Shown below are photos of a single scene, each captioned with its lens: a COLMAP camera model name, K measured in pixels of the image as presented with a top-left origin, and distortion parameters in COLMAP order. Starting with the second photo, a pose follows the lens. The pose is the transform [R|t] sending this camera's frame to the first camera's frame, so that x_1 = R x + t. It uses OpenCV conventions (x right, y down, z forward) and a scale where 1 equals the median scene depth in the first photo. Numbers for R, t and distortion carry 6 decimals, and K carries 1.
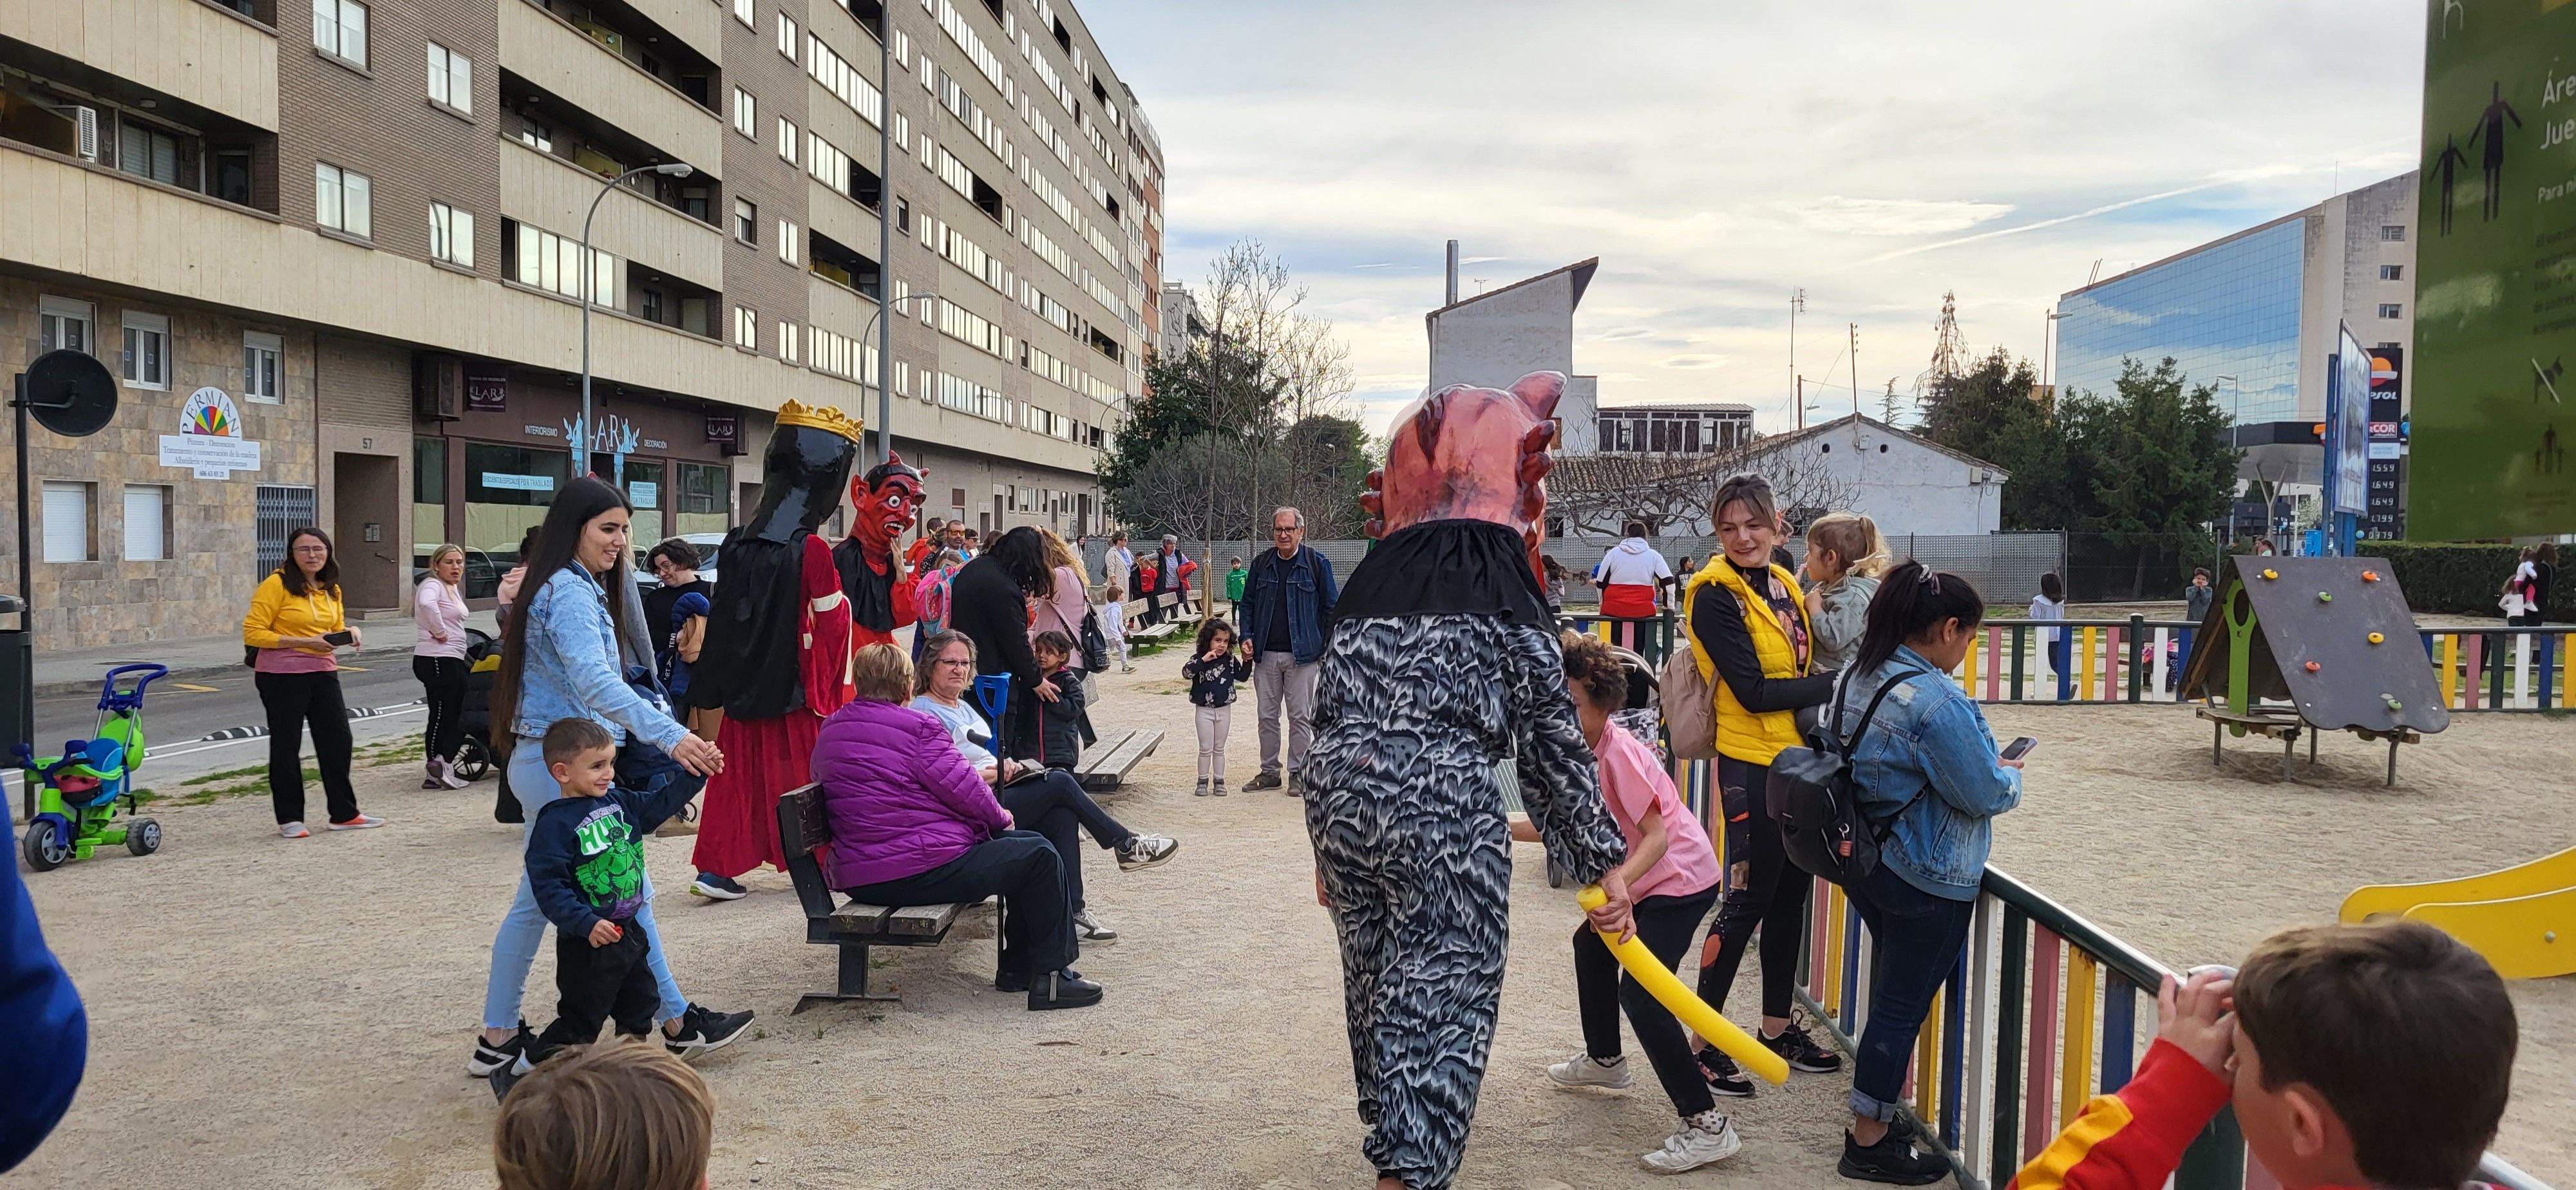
lens RADIAL K [[1959.3, 0, 1337.3], [0, 1959.3, 588.6], [0, 0, 1]] dist [0.059772, -0.031155]
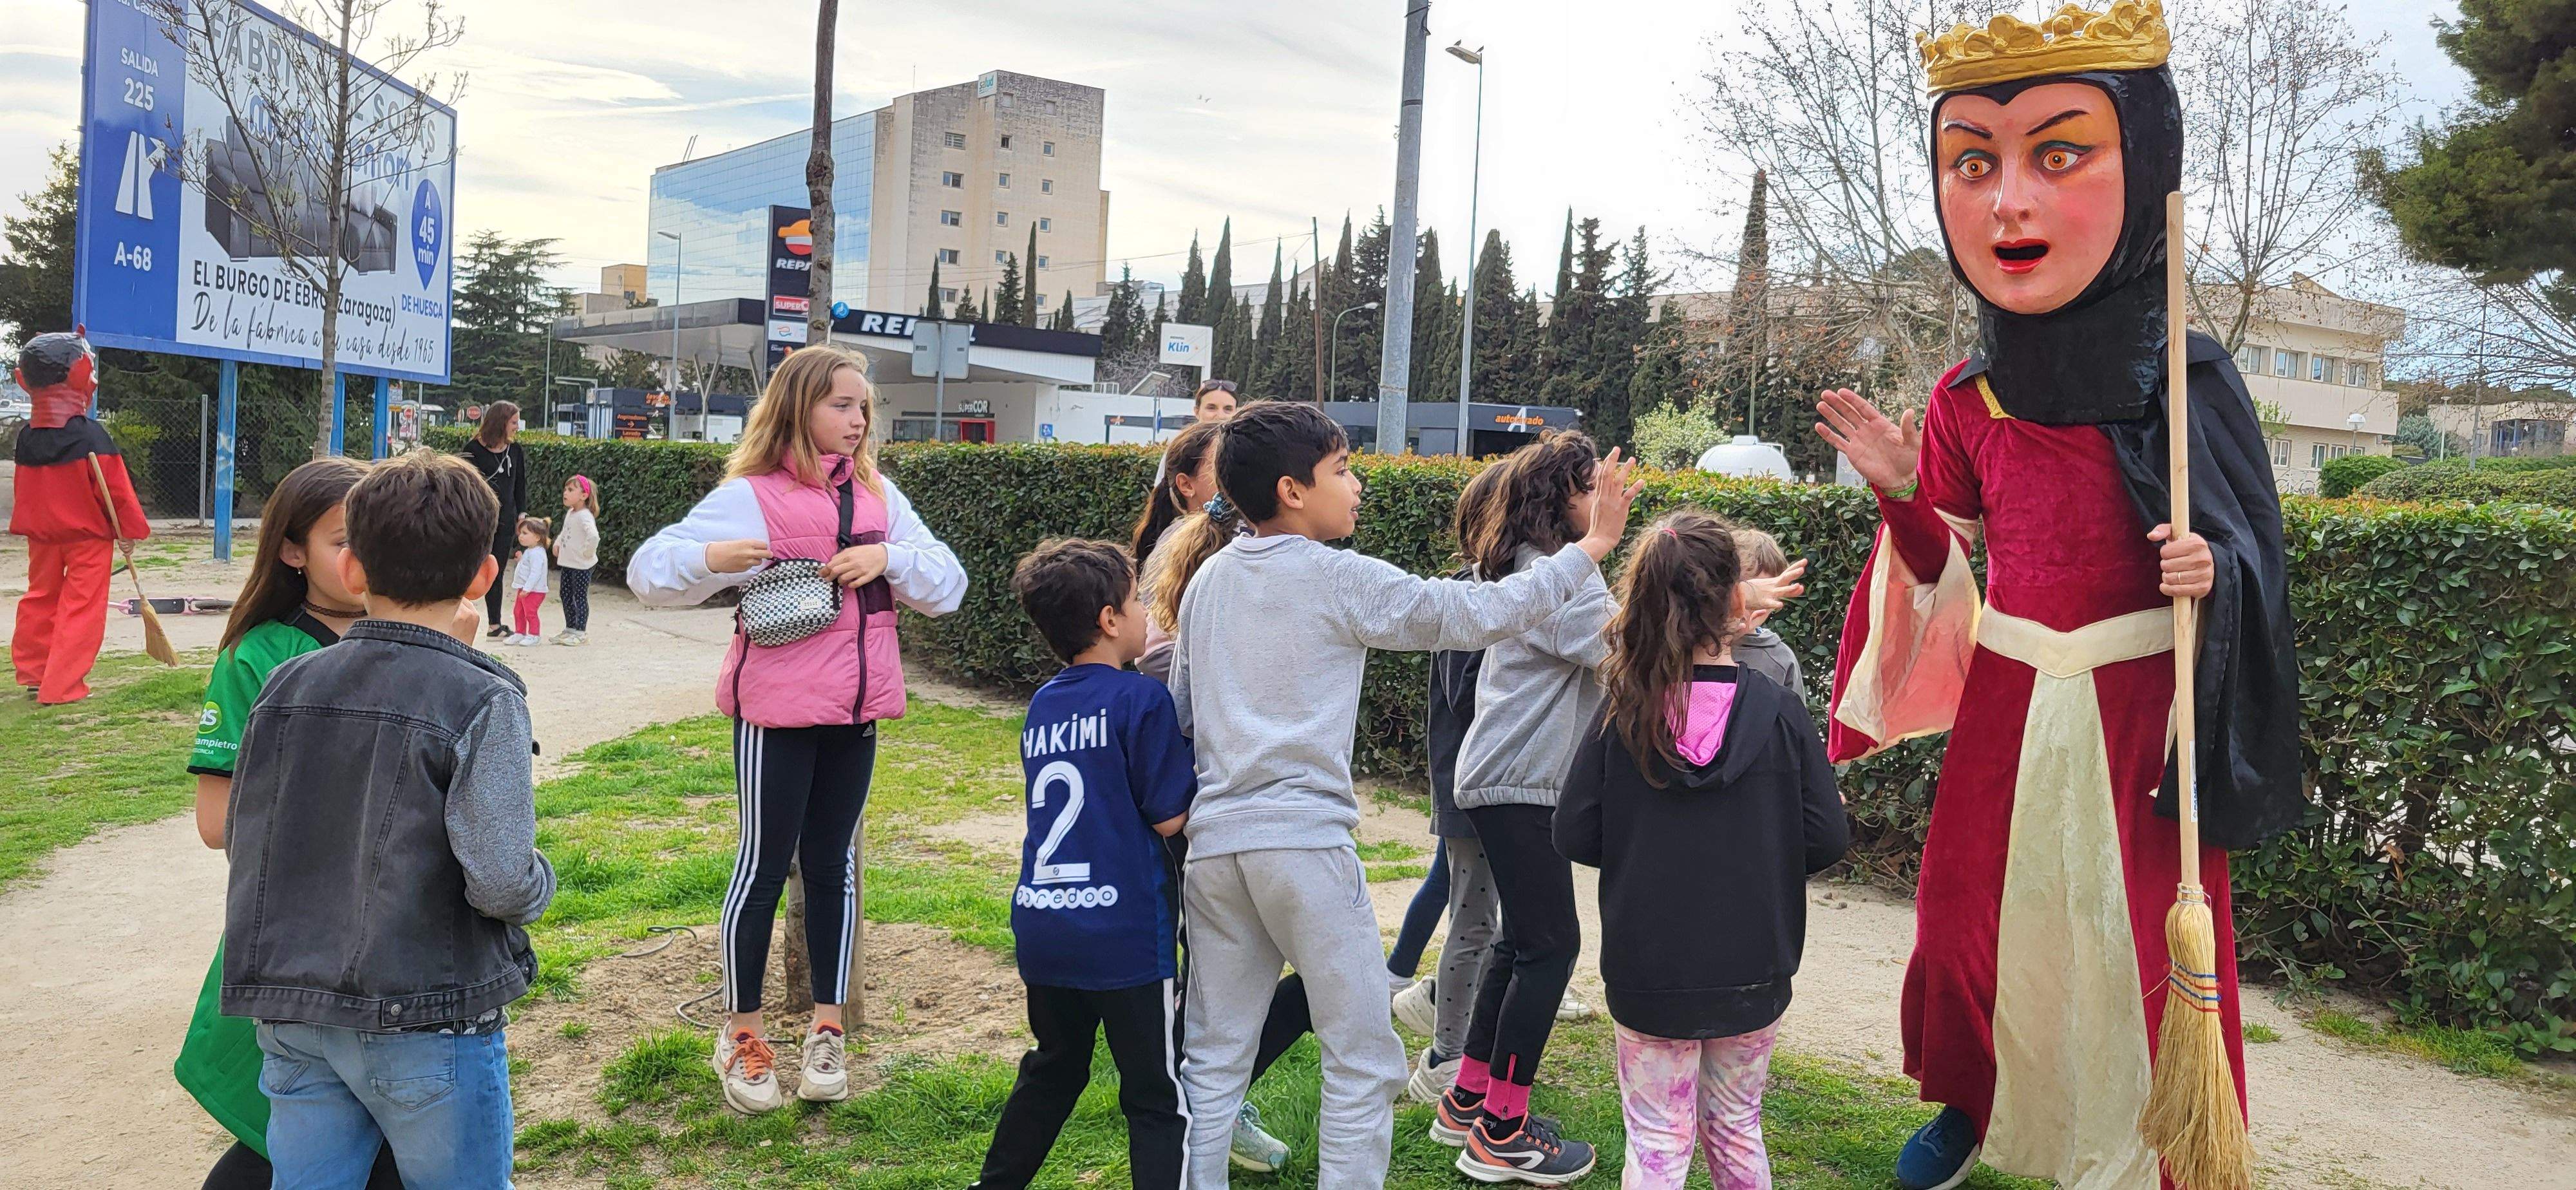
lens RADIAL K [[1959.3, 0, 1326.0], [0, 1959.3, 549.3], [0, 0, 1]] dist [0.059772, -0.031155]
pose [[0.798021, 0.007507, 0.602583, 0.303123], [-0.028627, 0.999266, 0.025463, -0.008820], [-0.601949, -0.037570, 0.797650, 0.312592]]
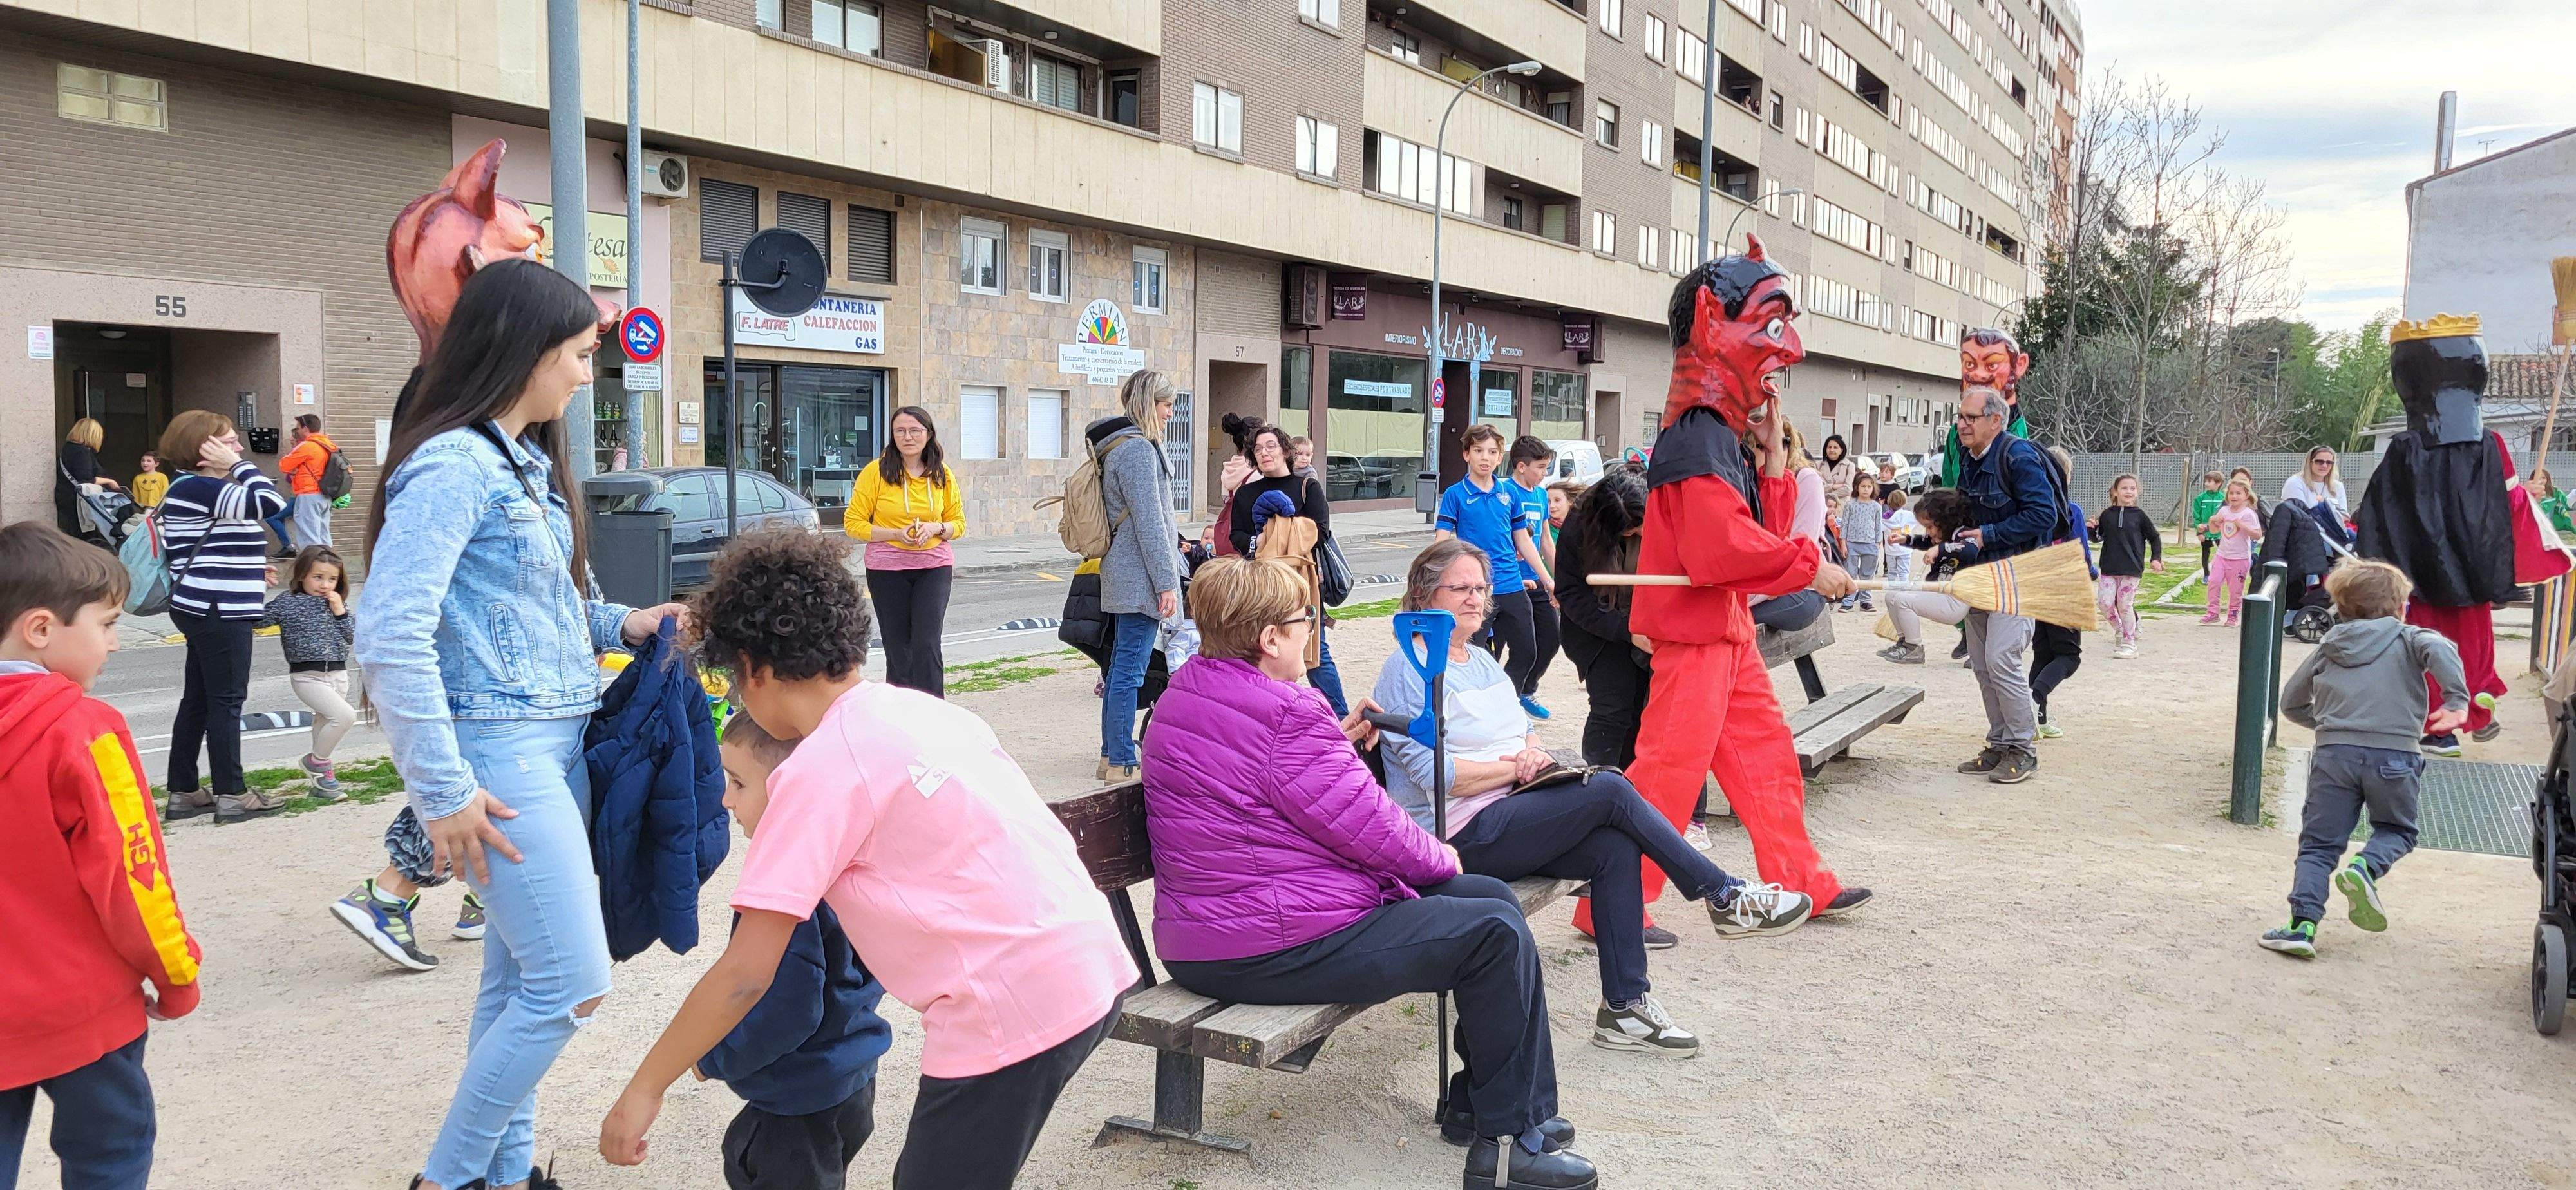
lens RADIAL K [[1959.3, 0, 1332.4], [0, 1959.3, 564.2], [0, 0, 1]] dist [0.059772, -0.031155]
pose [[0.901749, 0.035692, -0.430784, 0.006566], [-0.022391, 0.999104, 0.035908, 0.000944], [0.431680, -0.022734, 0.901740, 0.057665]]
